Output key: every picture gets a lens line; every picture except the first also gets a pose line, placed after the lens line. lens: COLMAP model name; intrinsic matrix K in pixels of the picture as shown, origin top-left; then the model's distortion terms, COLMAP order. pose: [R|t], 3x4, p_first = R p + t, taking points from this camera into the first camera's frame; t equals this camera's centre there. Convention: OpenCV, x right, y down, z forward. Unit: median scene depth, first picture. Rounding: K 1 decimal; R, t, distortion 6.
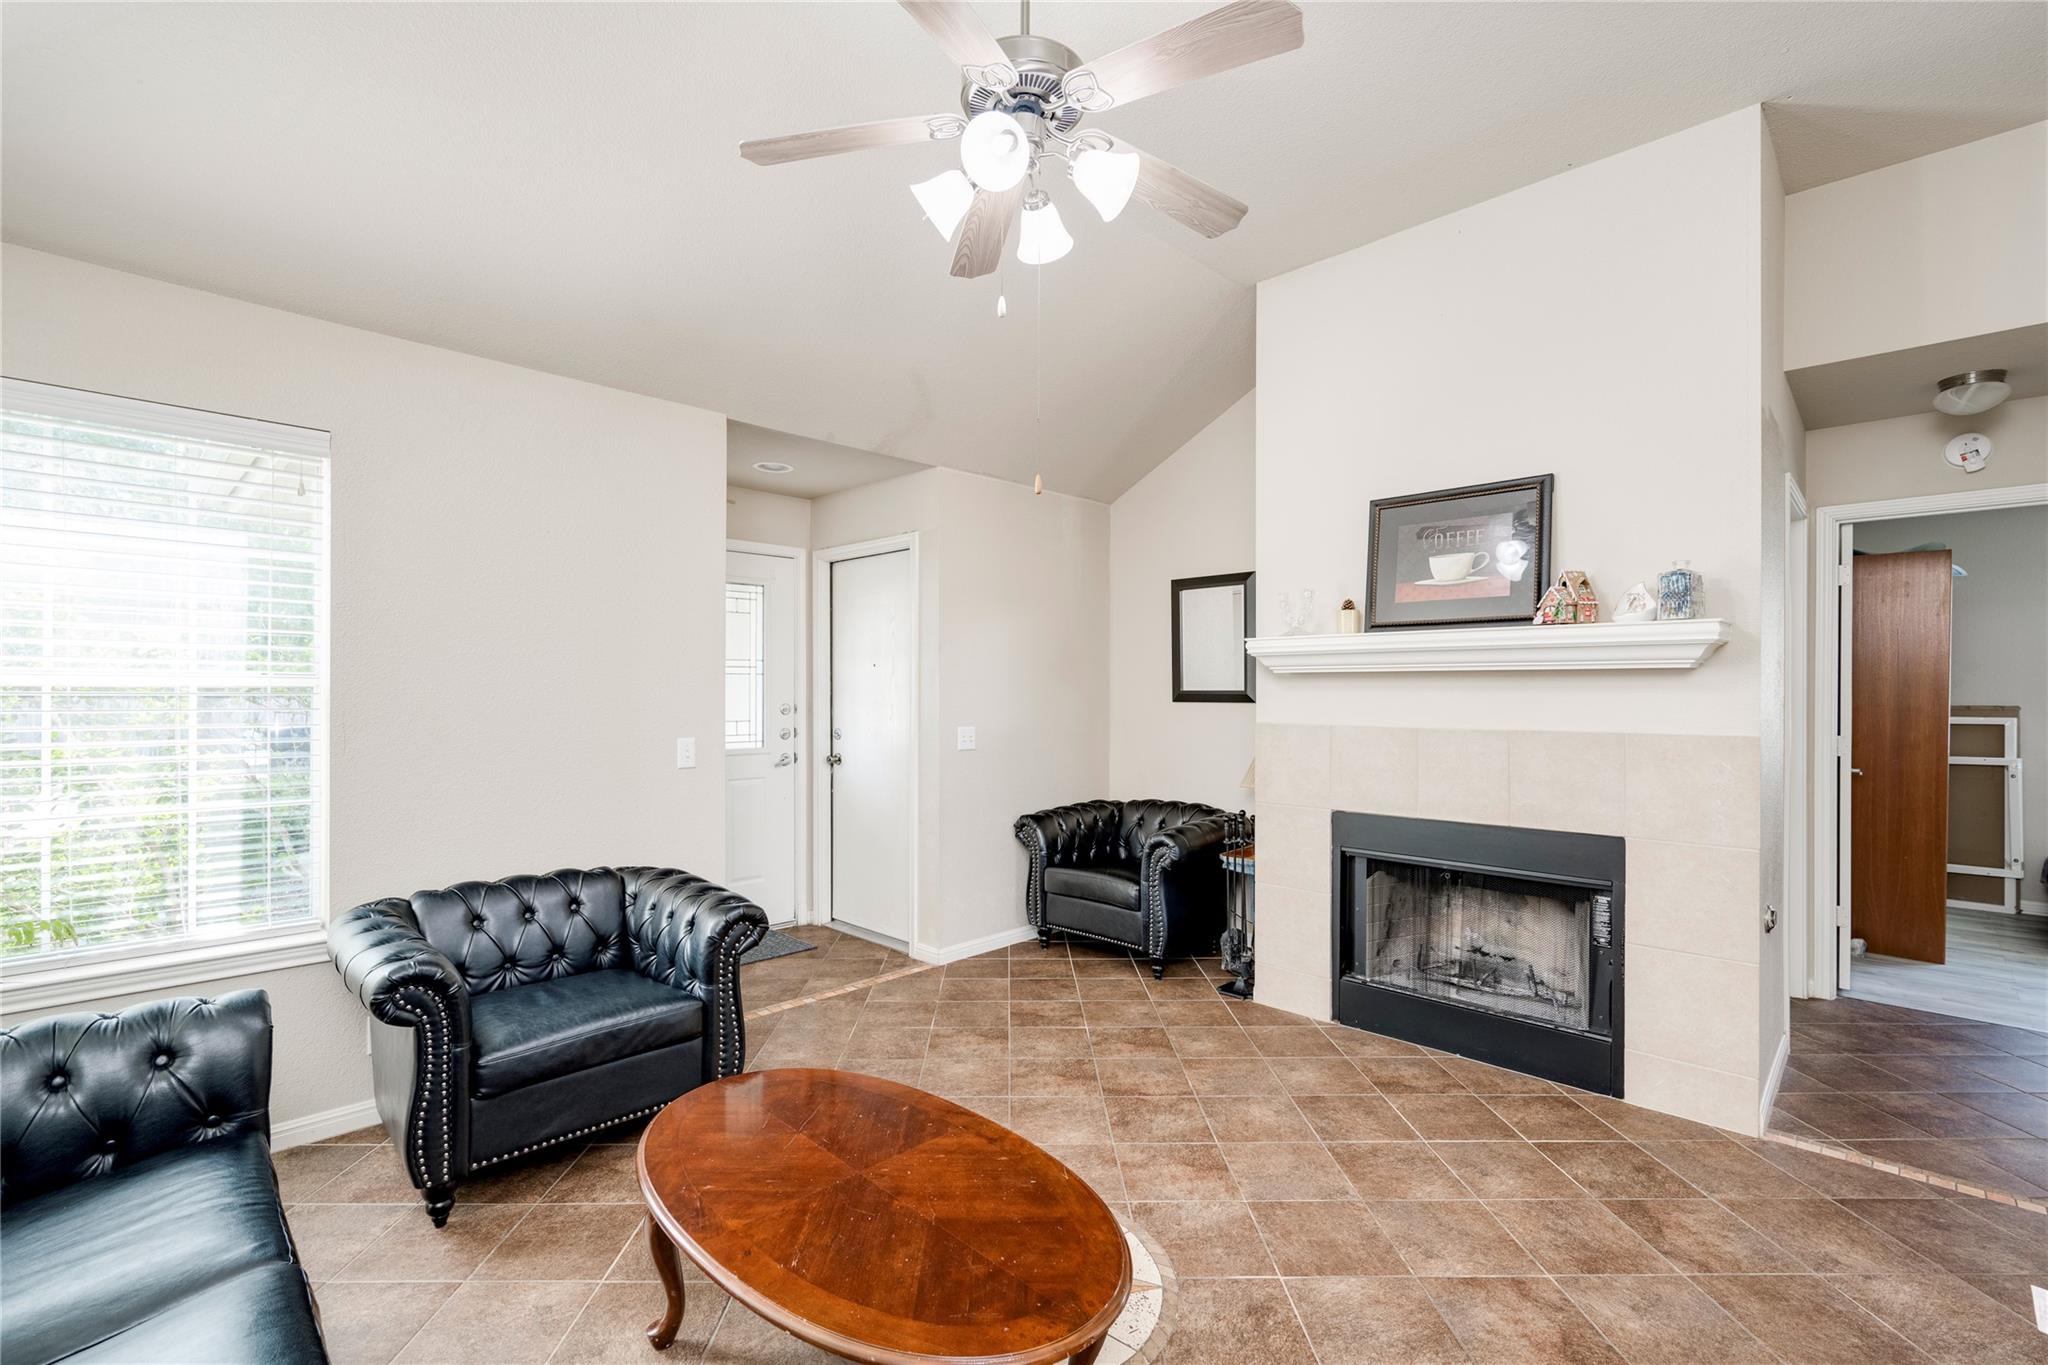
lens RADIAL K [[876.4, 0, 1014.3], [0, 876.4, 687.1], [0, 0, 1]] dist [-0.001564, 0.000633]
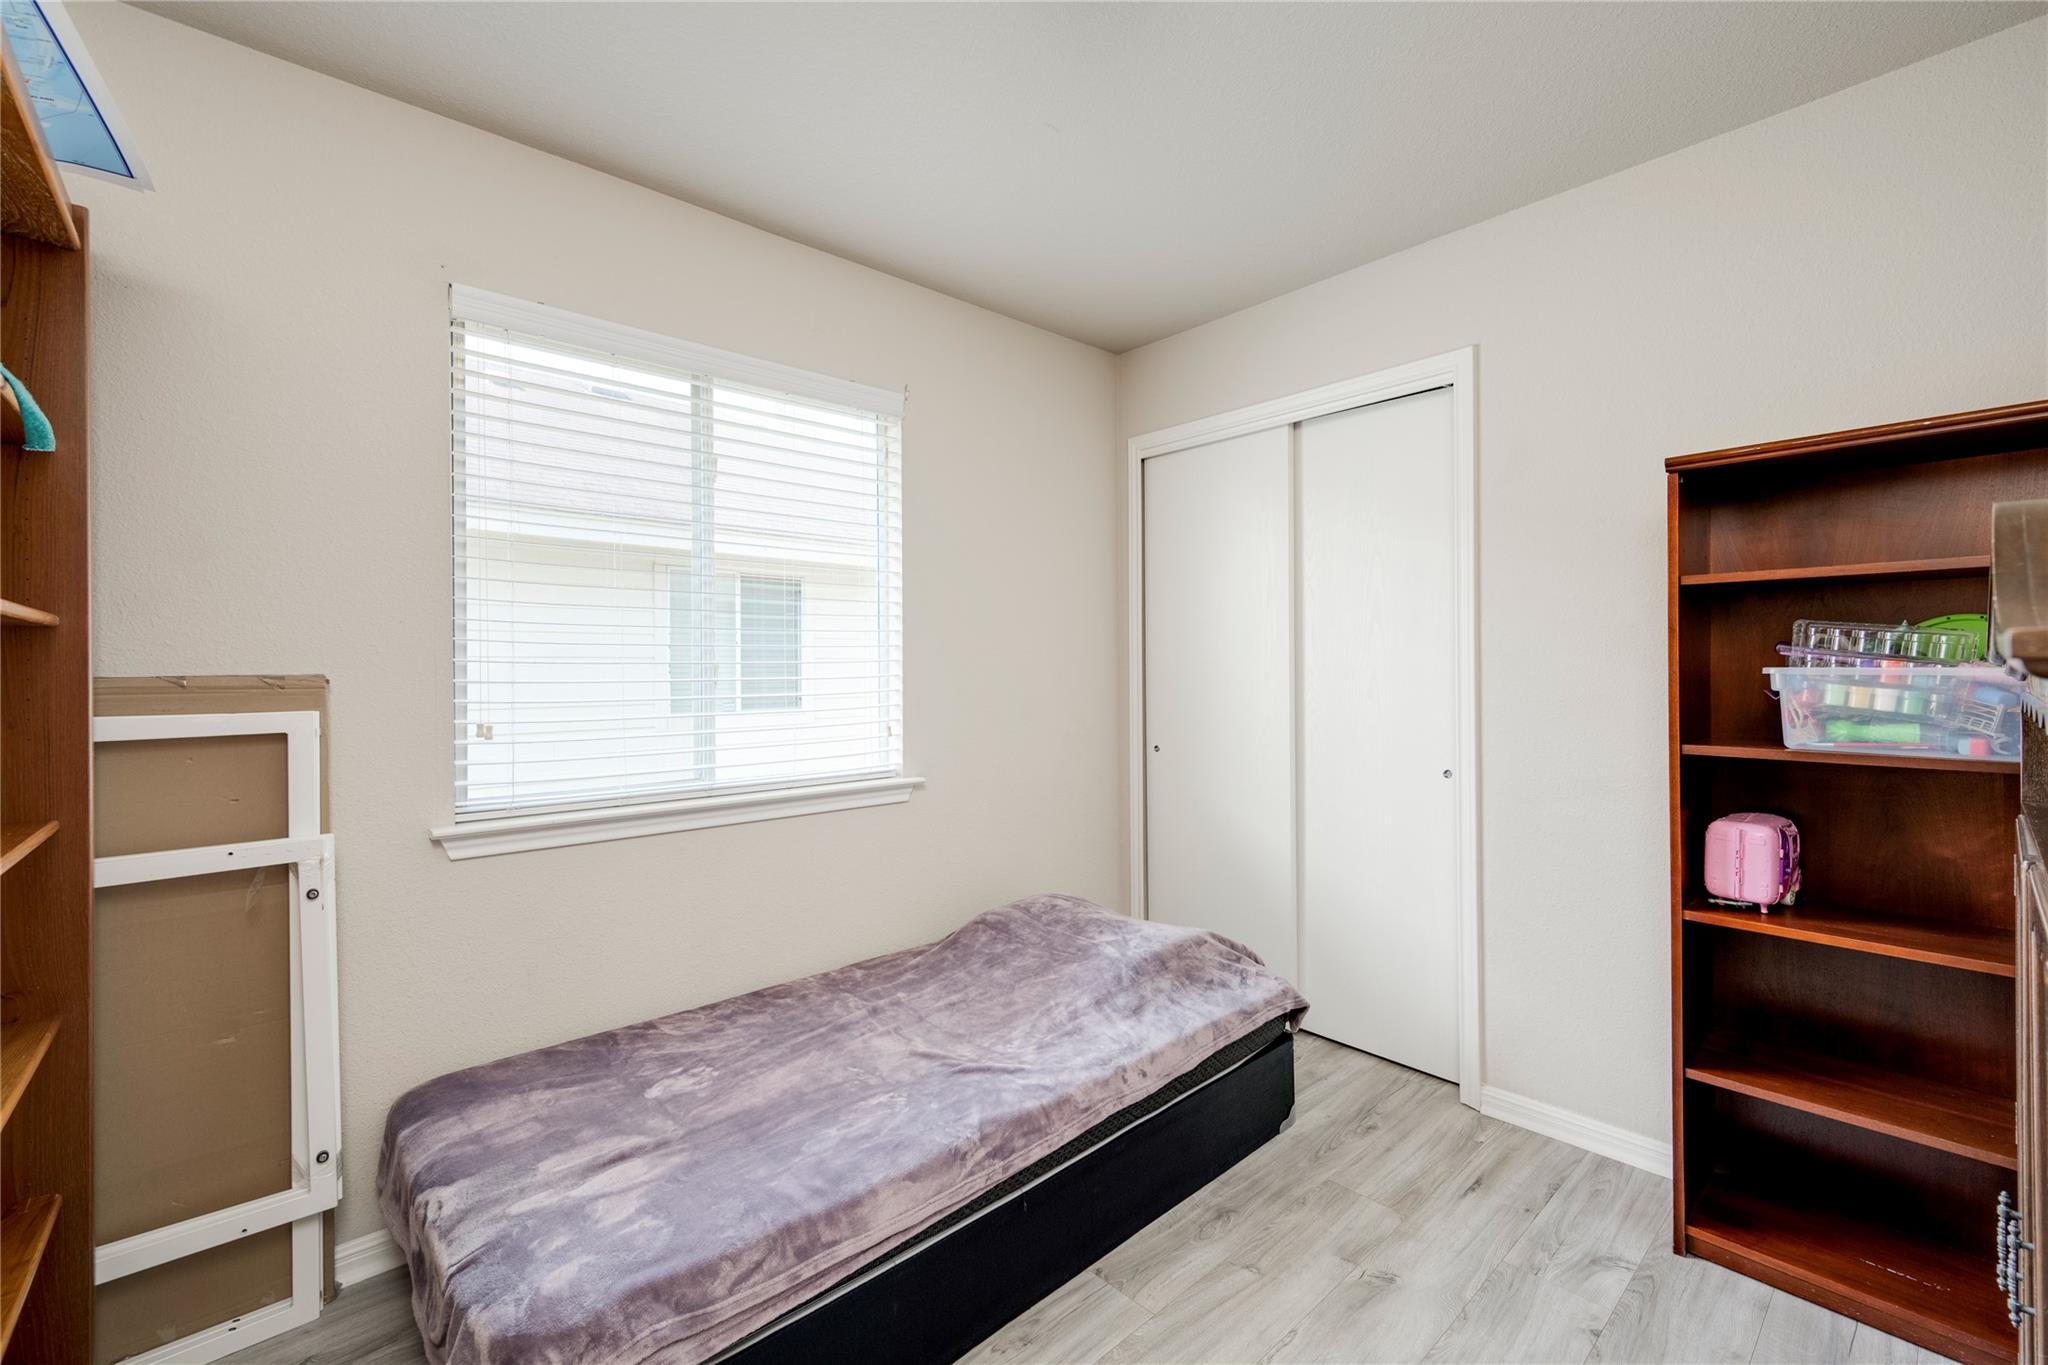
lens RADIAL K [[876.4, 0, 1030.9], [0, 876.4, 672.1], [0, 0, 1]] dist [-0.001564, 0.000633]
pose [[0.032030, -0.008107, 0.999454, 0.824241], [0.003652, 0.999961, 0.007994, 0.018709], [-0.999480, 0.003394, 0.032058, 0.721741]]
